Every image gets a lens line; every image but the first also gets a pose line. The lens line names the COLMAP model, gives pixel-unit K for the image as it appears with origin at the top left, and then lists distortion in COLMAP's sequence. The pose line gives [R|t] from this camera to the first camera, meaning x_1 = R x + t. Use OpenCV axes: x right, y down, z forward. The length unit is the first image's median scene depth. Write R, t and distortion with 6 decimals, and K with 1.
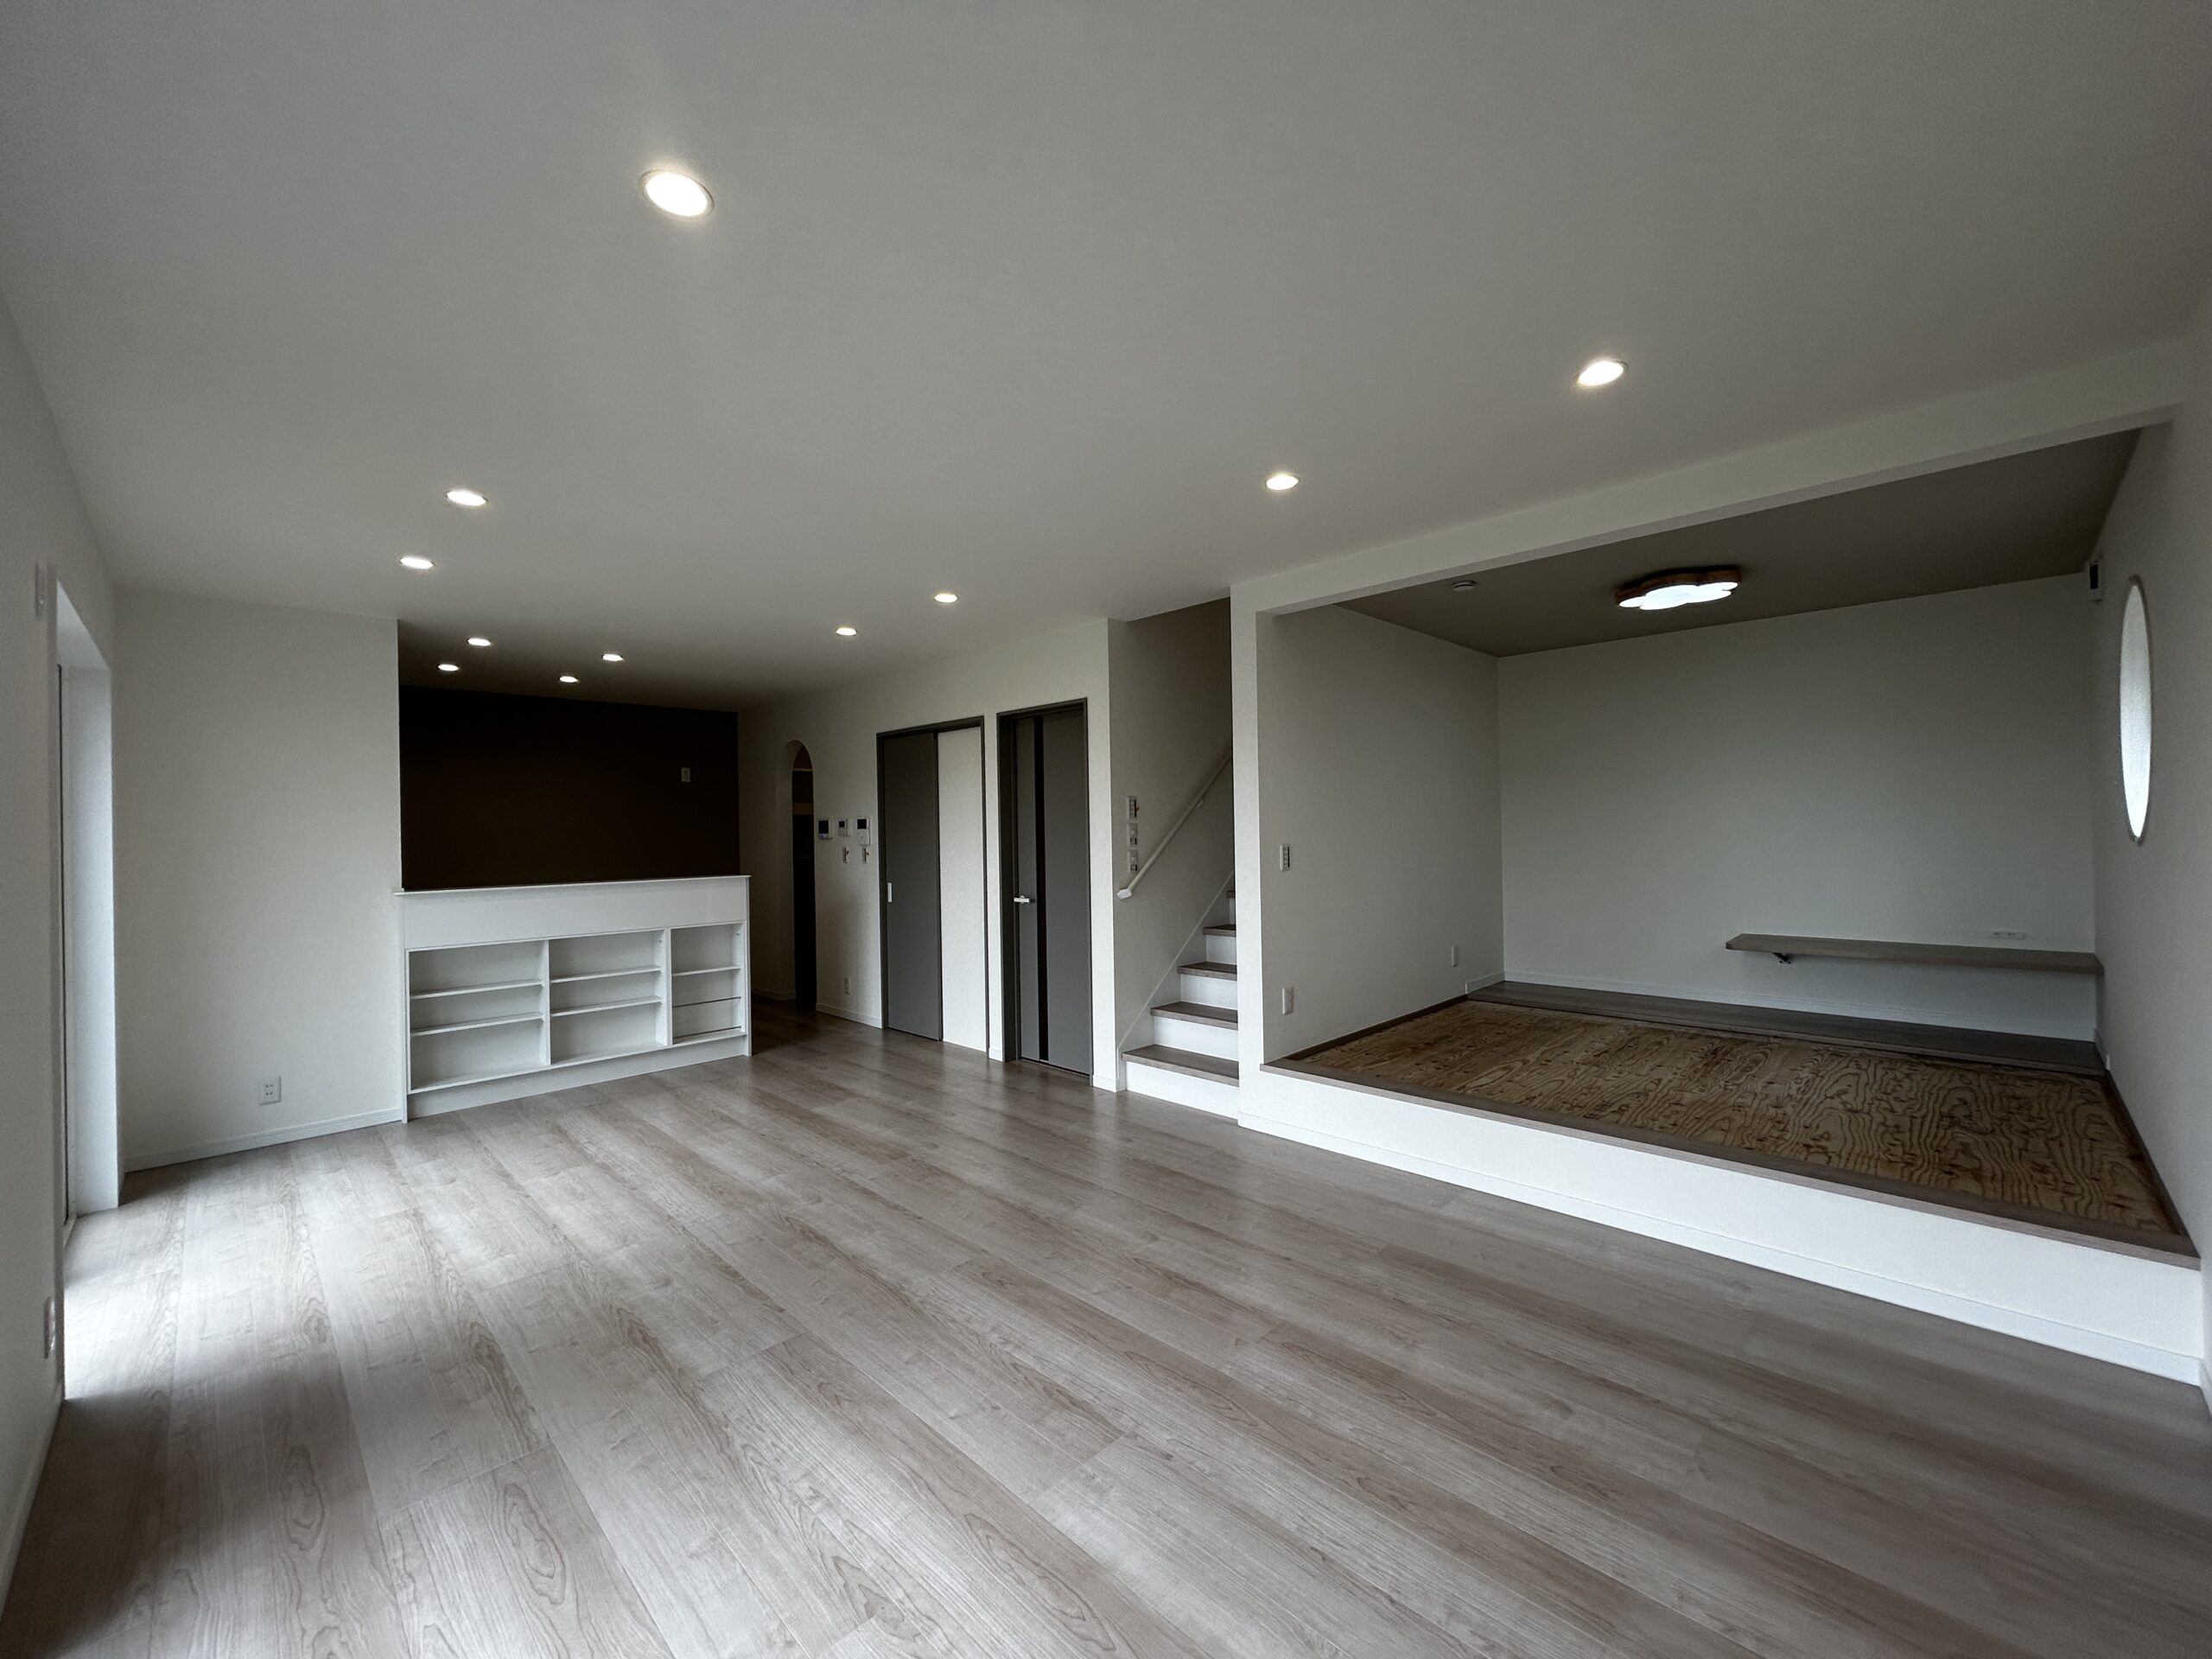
lens RADIAL K [[882.4, 0, 1106.0], [0, 882.4, 829.5], [0, 0, 1]] dist [-0.002032, 0.000301]
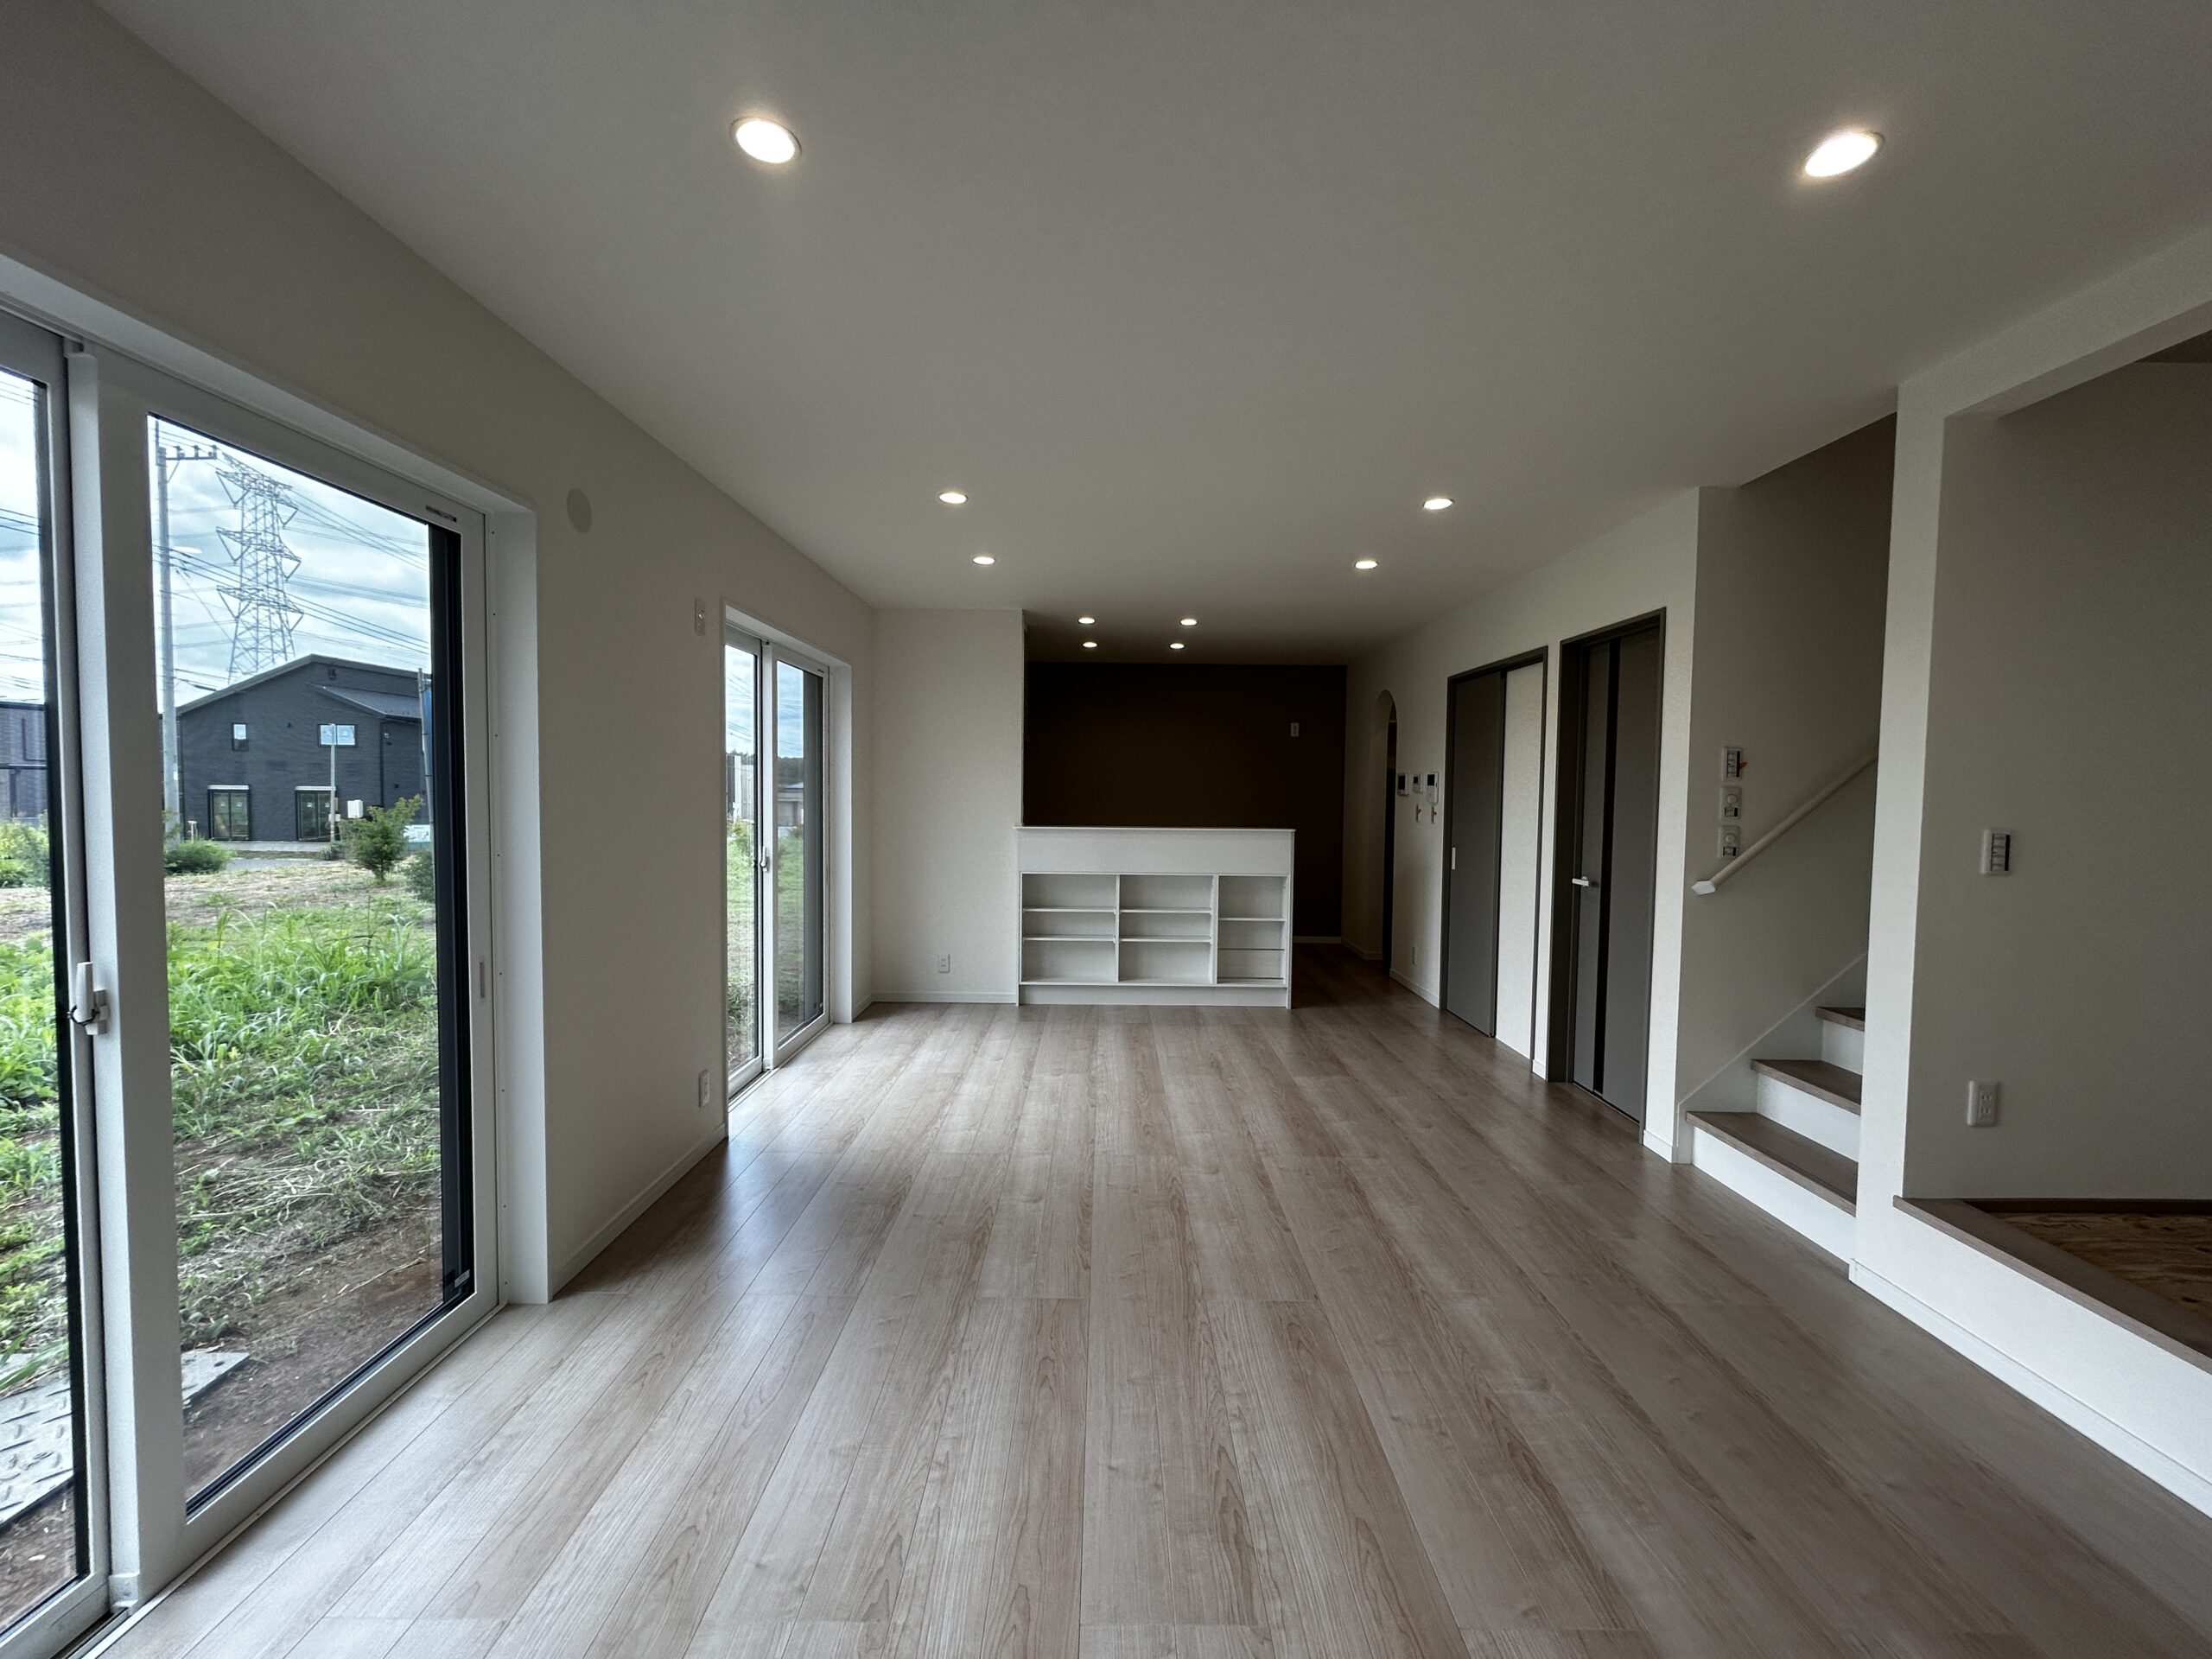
lens RADIAL K [[882.4, 0, 1106.0], [0, 882.4, 829.5], [0, 0, 1]] dist [-0.002032, 0.000301]
pose [[0.705338, 0.058746, -0.706432, 0.178044], [-0.022835, 0.997926, 0.060186, -0.003652], [0.708503, -0.026320, 0.705217, 0.182276]]
